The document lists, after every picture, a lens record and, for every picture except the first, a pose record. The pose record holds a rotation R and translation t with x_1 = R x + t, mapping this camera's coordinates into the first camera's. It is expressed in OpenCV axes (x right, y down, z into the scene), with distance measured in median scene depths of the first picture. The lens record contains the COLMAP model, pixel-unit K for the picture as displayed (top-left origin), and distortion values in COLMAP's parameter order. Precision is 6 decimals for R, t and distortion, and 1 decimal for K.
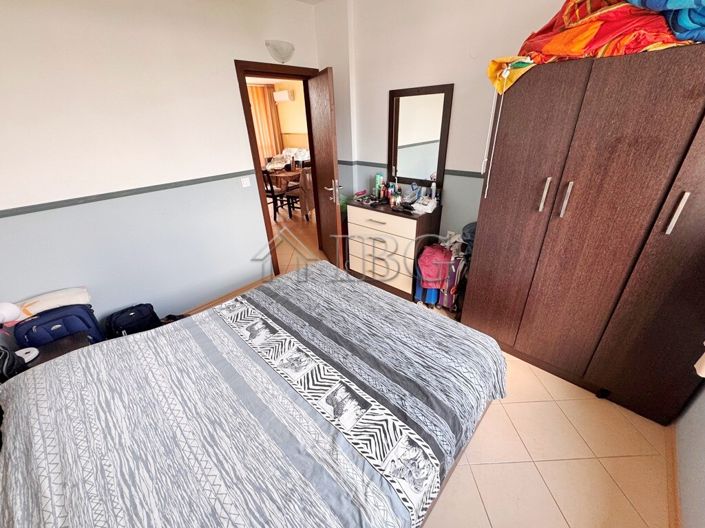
lens RADIAL K [[281.5, 0, 352.1], [0, 281.5, 263.3], [0, 0, 1]] dist [-0.001474, 0.000012]
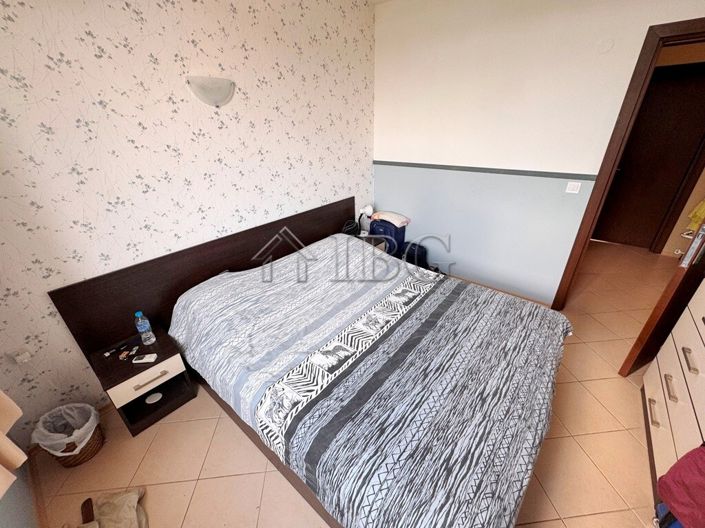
lens RADIAL K [[281.5, 0, 352.1], [0, 281.5, 263.3], [0, 0, 1]] dist [-0.001474, 0.000012]
pose [[0.071394, 0.474361, -0.877431, 0.705993], [-0.443218, 0.803147, 0.398137, -0.274154], [0.893567, 0.360468, 0.267585, 0.514343]]
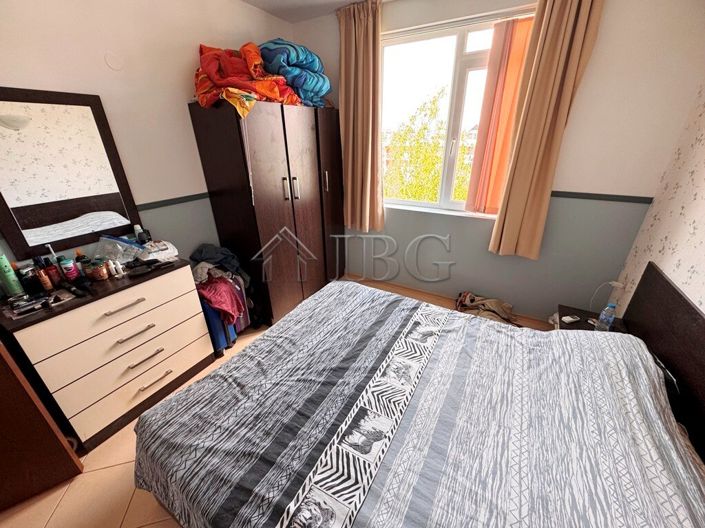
lens RADIAL K [[281.5, 0, 352.1], [0, 281.5, 263.3], [0, 0, 1]] dist [-0.001474, 0.000012]
pose [[-0.228353, -0.367587, 0.901518, -0.901762], [0.466954, 0.771173, 0.432719, -0.438013], [-0.854288, 0.519781, -0.004454, 0.948637]]
